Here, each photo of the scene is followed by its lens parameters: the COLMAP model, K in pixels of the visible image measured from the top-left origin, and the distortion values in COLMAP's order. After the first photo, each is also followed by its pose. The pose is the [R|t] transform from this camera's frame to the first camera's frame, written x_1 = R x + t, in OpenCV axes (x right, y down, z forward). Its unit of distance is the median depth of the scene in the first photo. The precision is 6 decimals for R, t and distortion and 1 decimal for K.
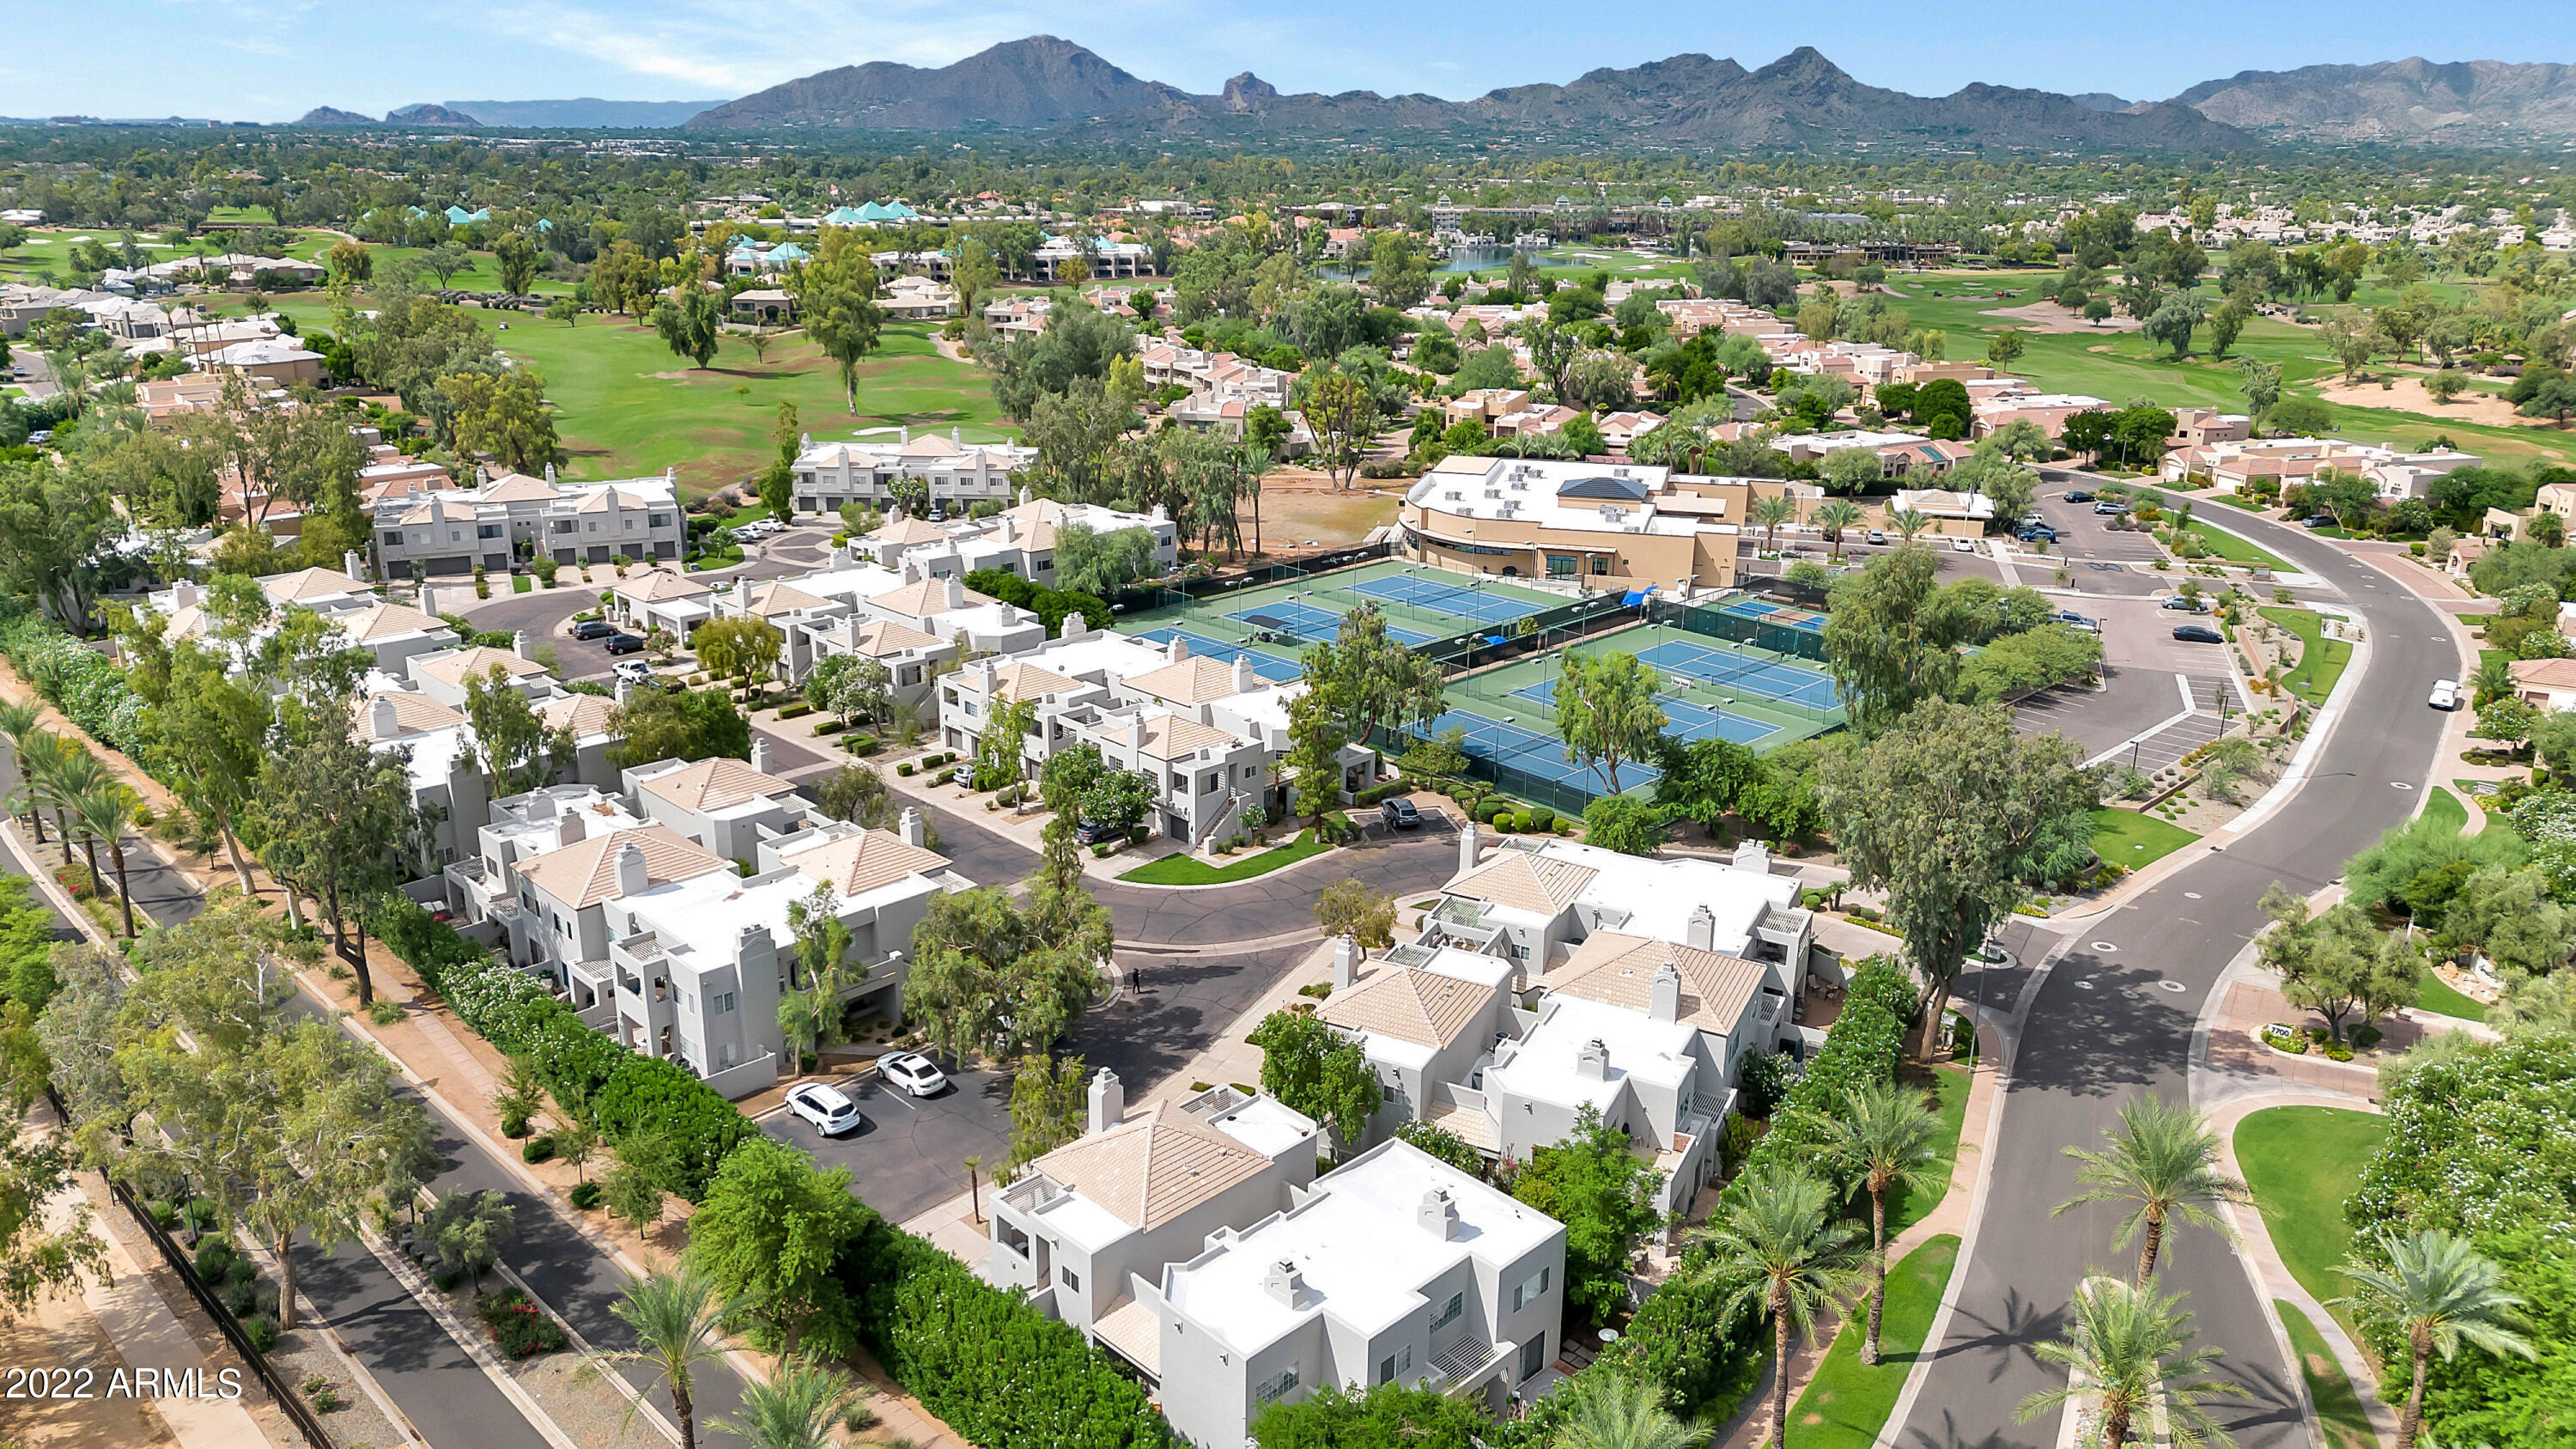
lens RADIAL K [[1809.1, 0, 1288.0], [0, 1809.1, 724.5], [0, 0, 1]] dist [0.077604, -0.078752]
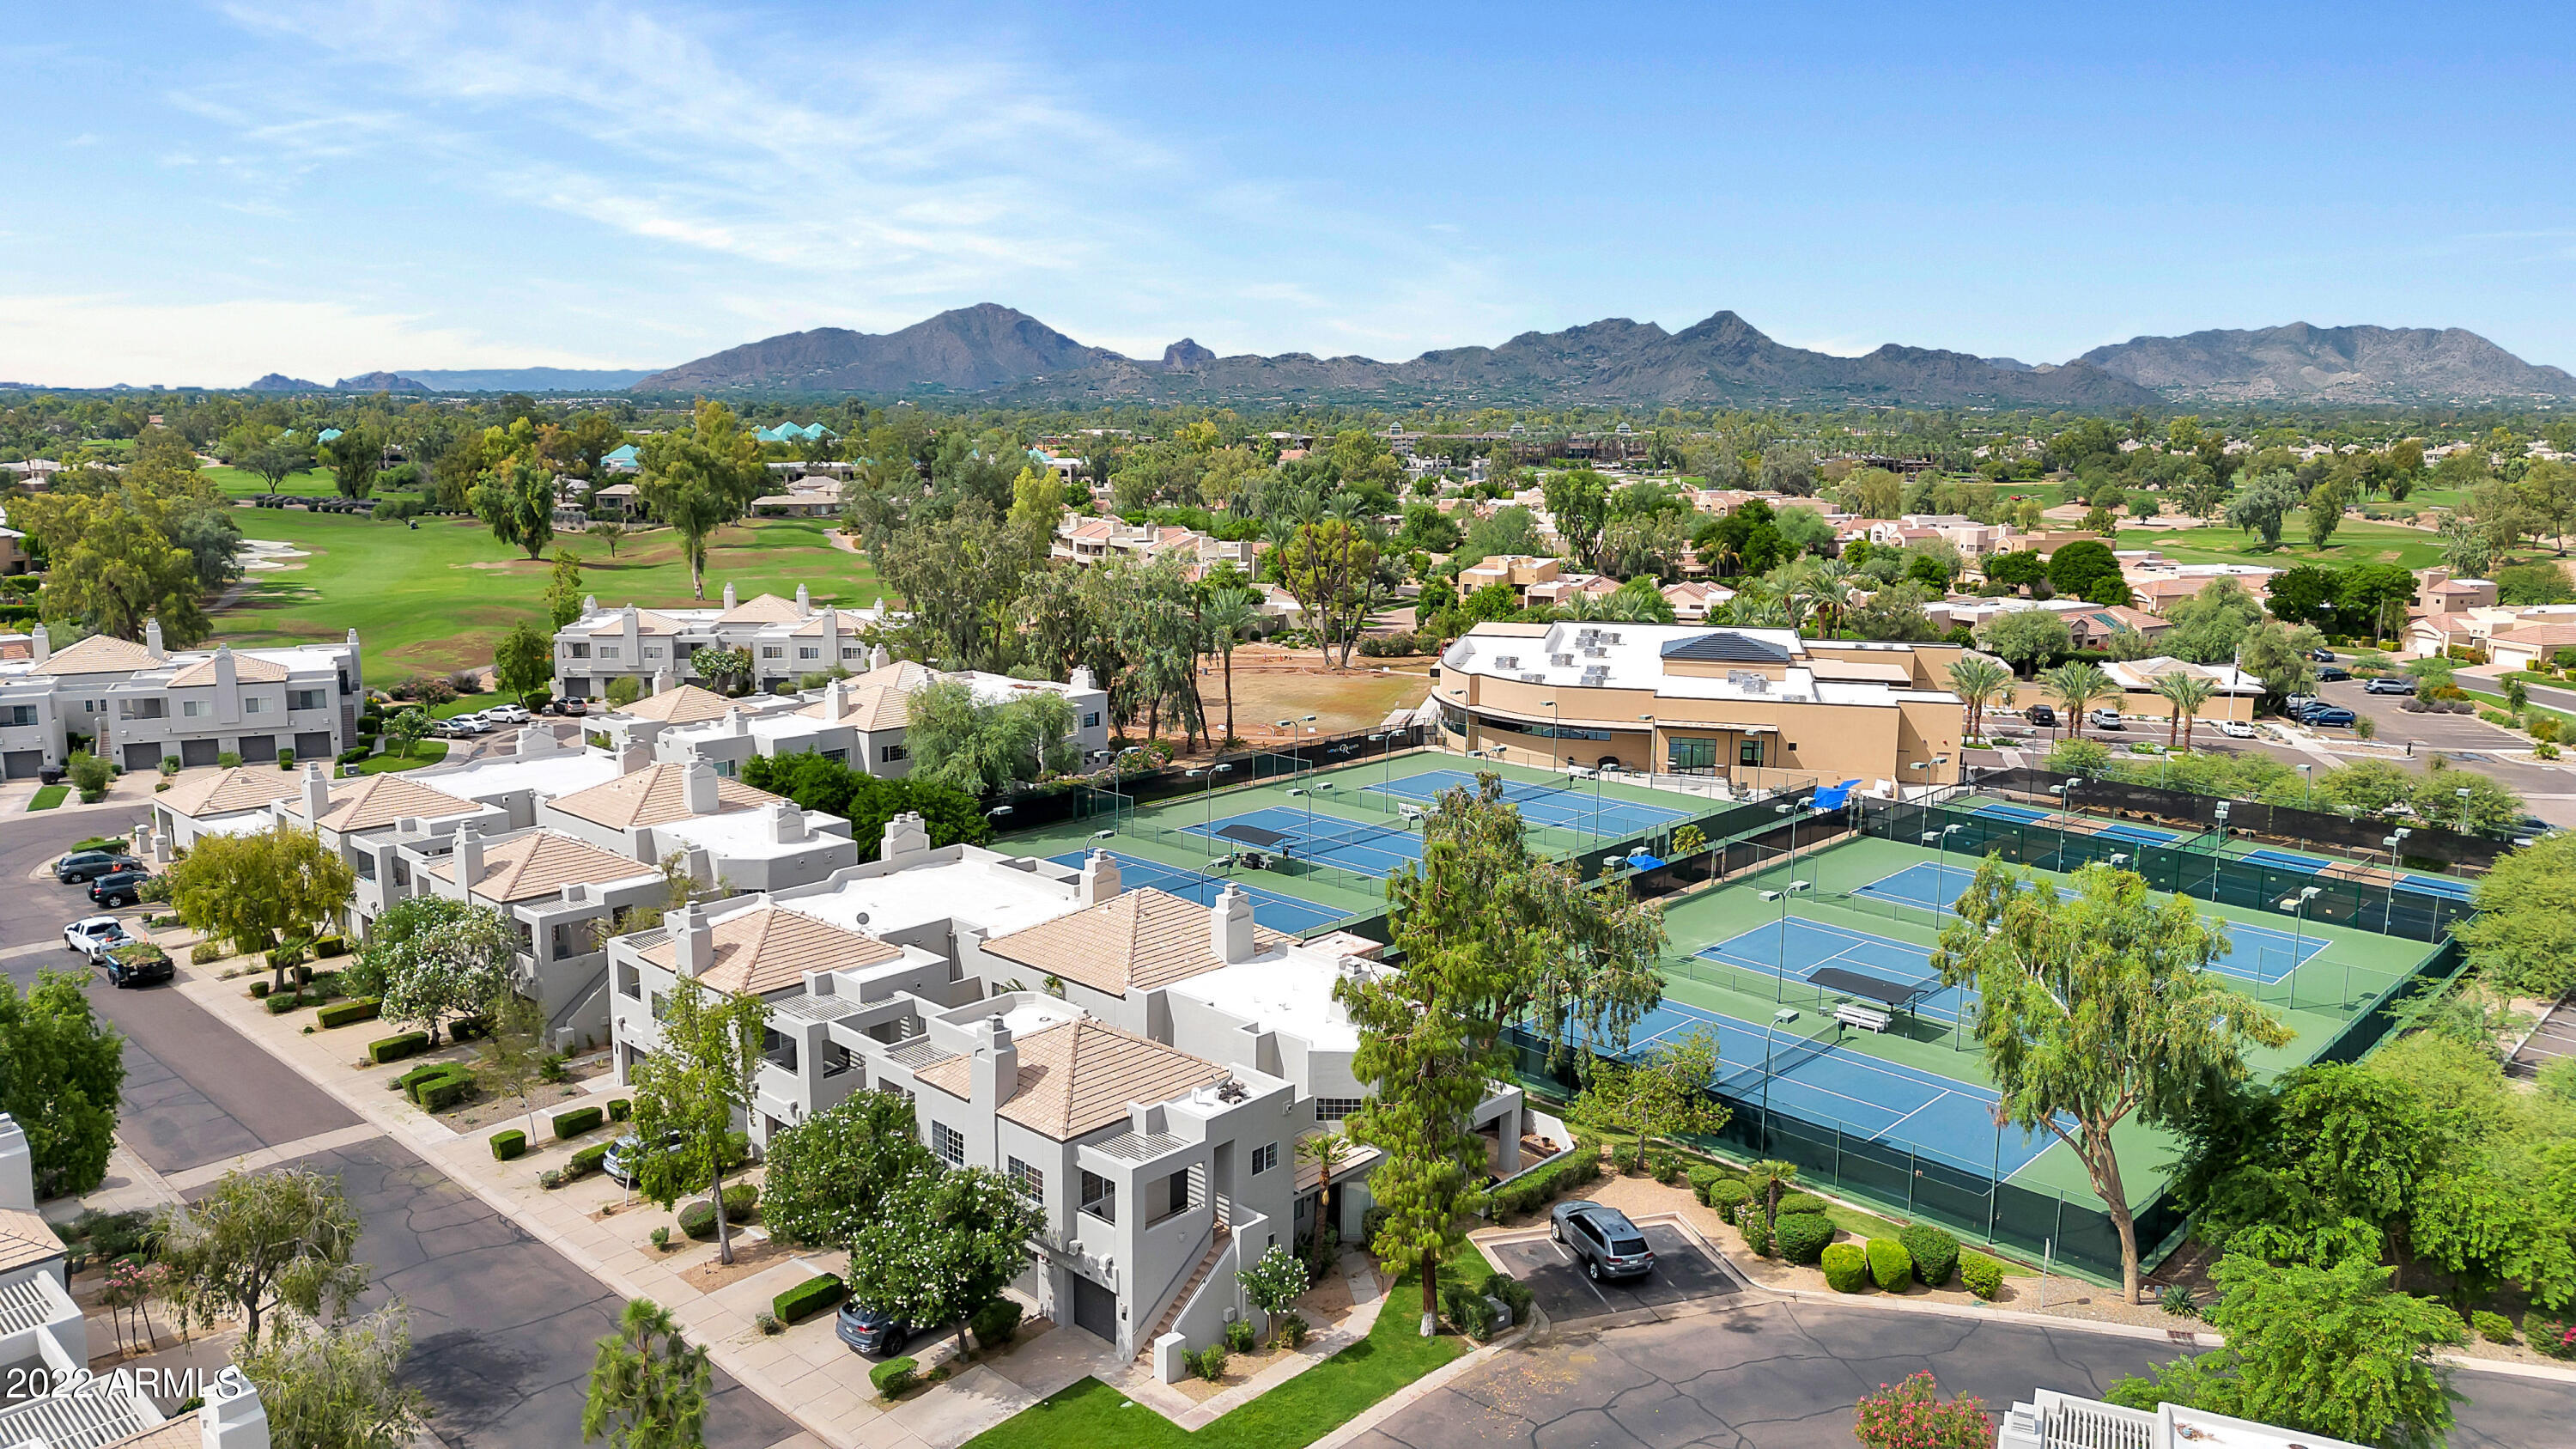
lens RADIAL K [[1804.5, 0, 1288.0], [0, 1804.5, 724.5], [0, 0, 1]] dist [0.083038, -0.078165]
pose [[0.999438, -0.008382, 0.032443, -0.016714], [0.012711, 0.990682, -0.135599, -0.010071], [-0.031004, 0.135935, 0.990232, 0.336345]]
